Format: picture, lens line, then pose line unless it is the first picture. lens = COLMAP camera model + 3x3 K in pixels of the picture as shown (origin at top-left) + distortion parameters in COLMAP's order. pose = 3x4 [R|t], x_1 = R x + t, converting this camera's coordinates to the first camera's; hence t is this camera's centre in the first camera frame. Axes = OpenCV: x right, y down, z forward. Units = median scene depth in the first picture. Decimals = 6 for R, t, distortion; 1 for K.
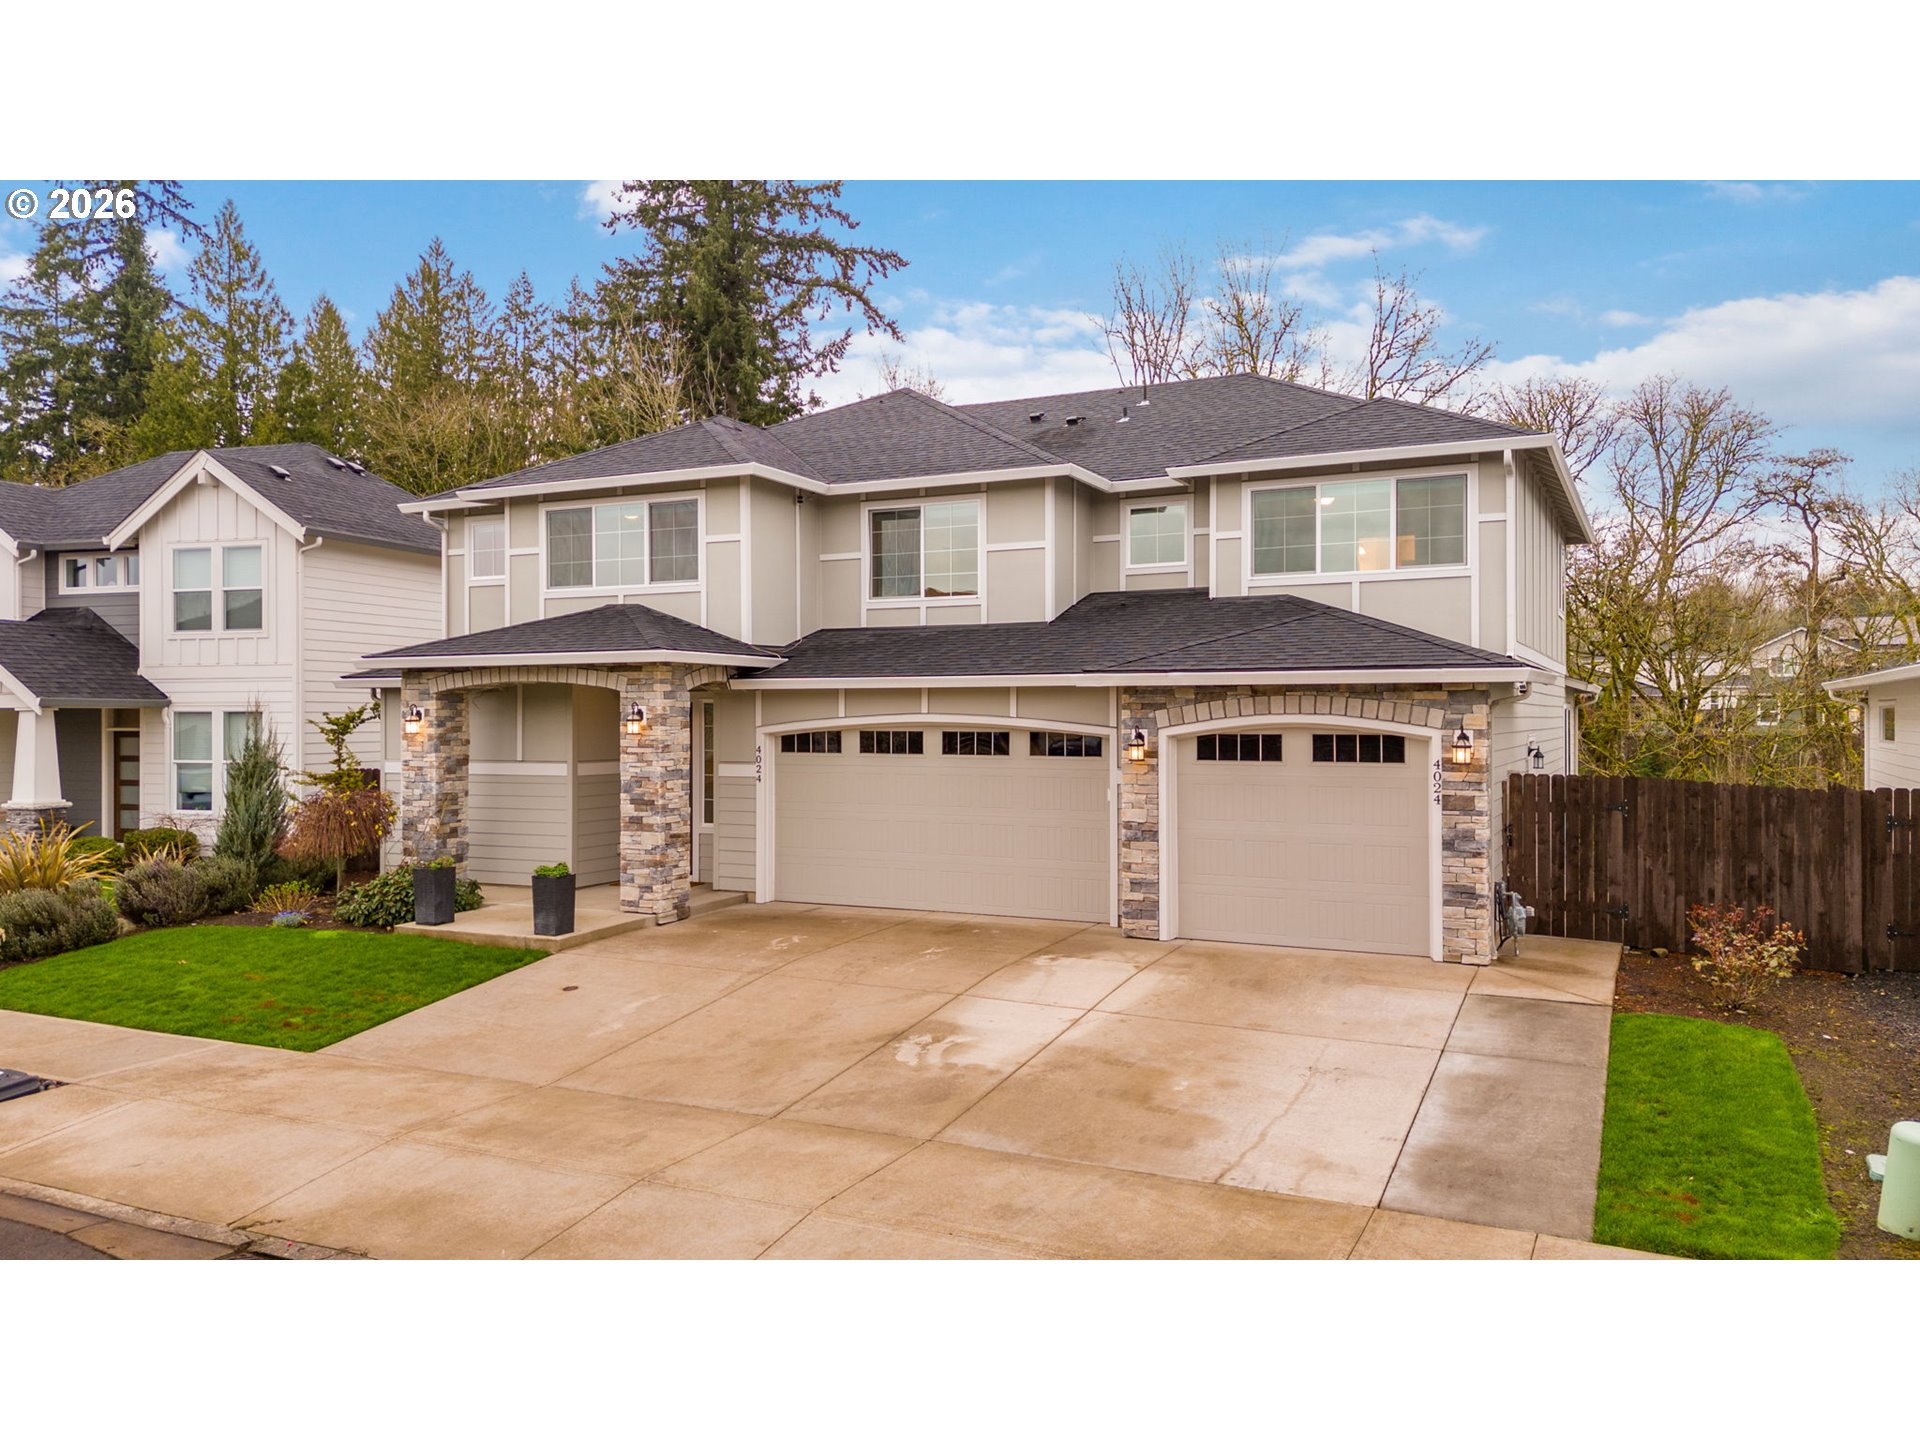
lens RADIAL K [[1212.6, 0, 960.0], [0, 1212.6, 720.0], [0, 0, 1]] dist [0.024672, -0.001812]
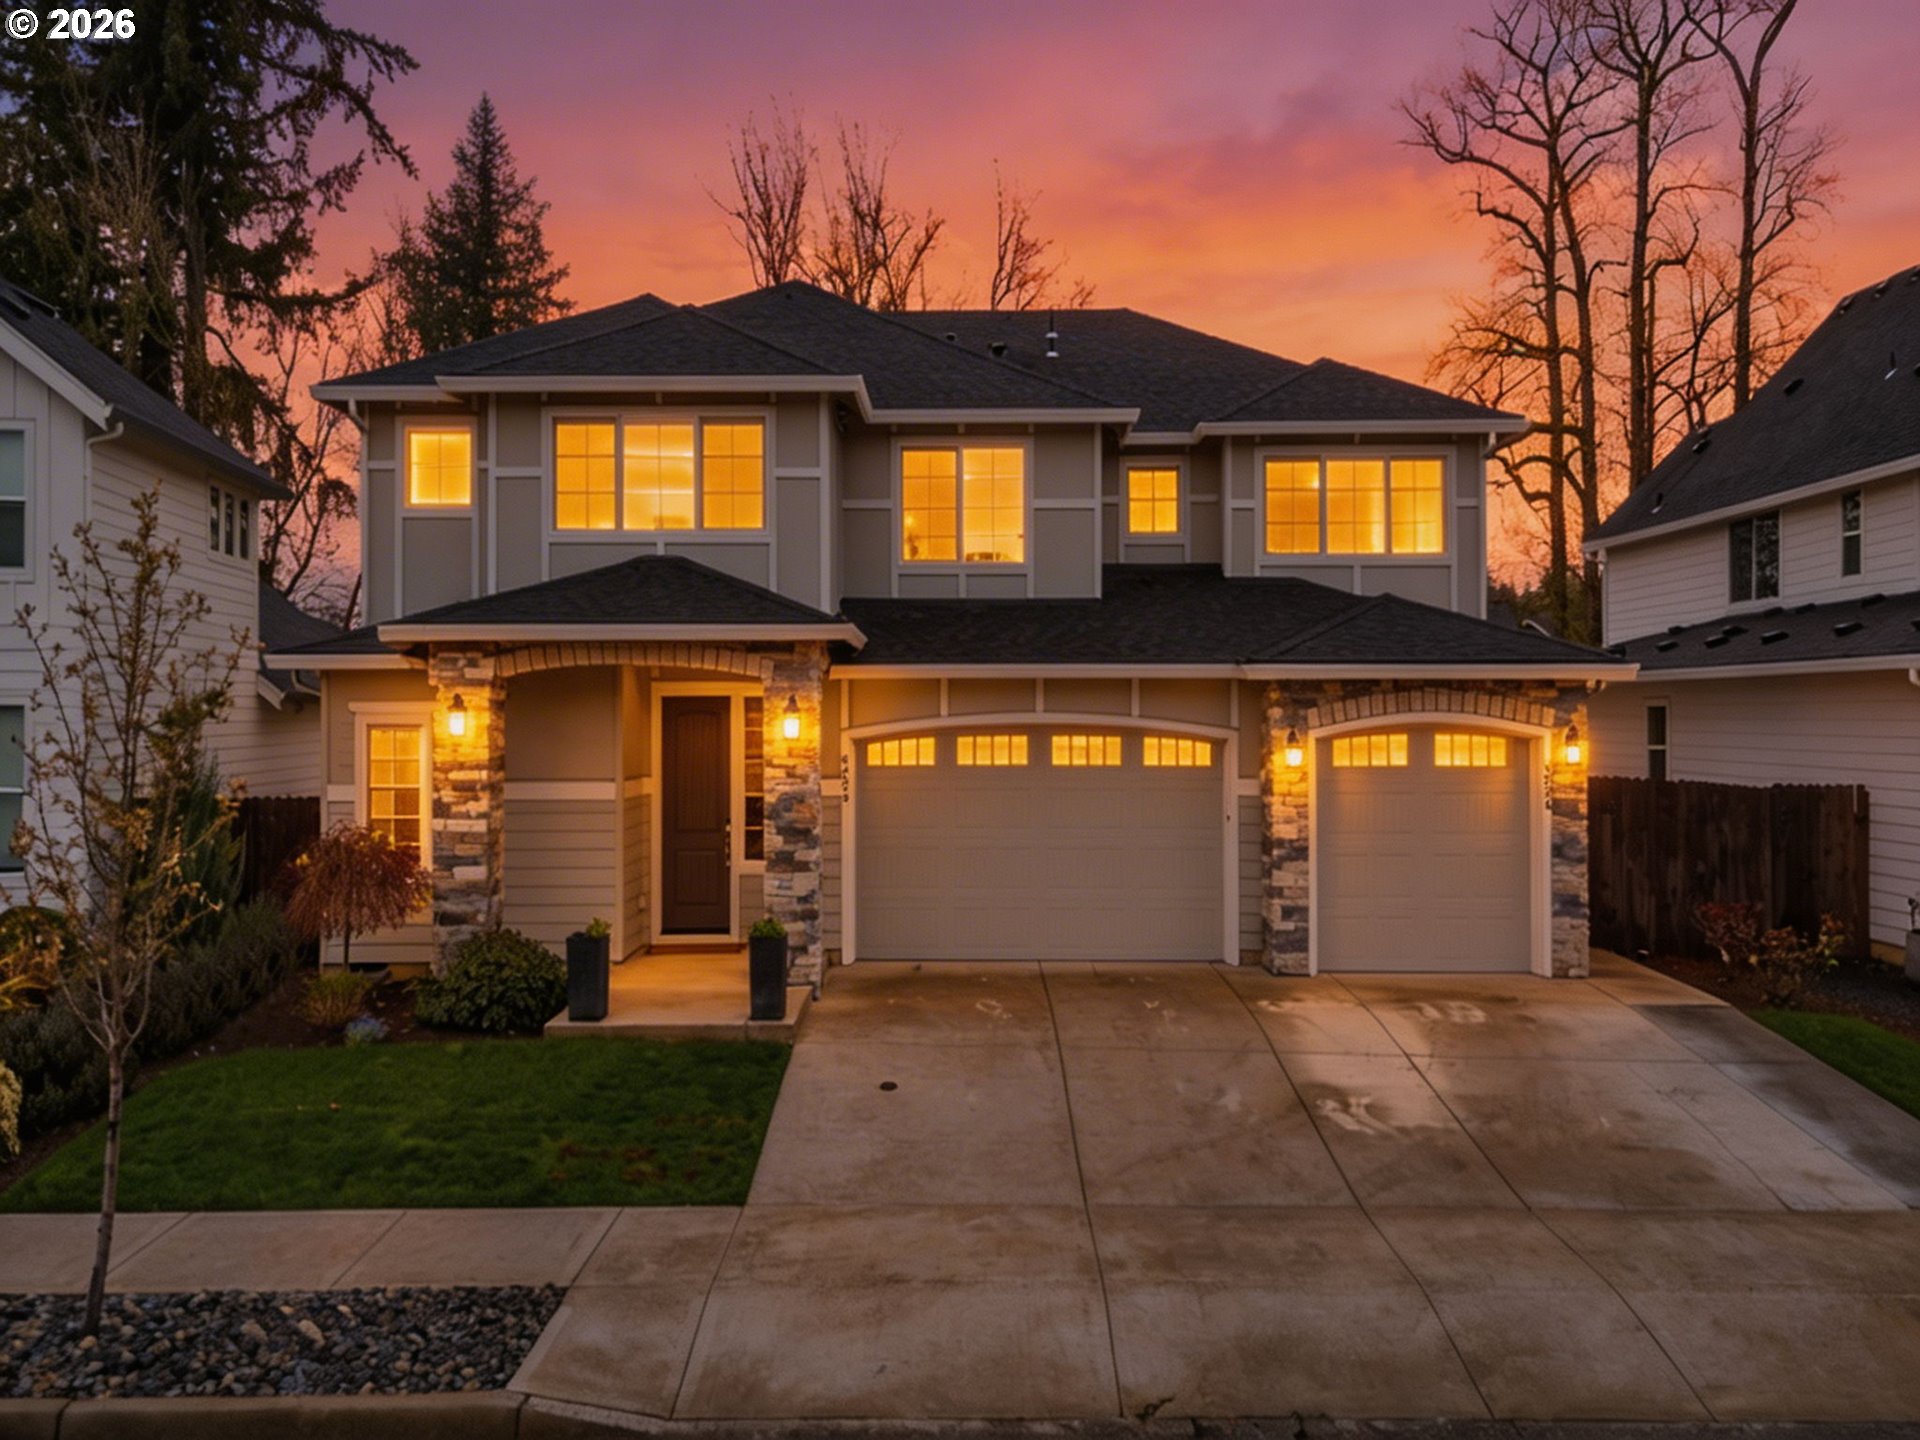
lens RADIAL K [[1587.7, 0, 960.0], [0, 1587.7, 720.0], [0, 0, 1]] dist [0.050216, -0.004414]
pose [[0.894506, 0.000198, 0.447055, -0.561652], [-0.000241, 1.000000, 0.000040, 0.000594], [-0.447055, -0.000143, 0.894506, 0.101836]]
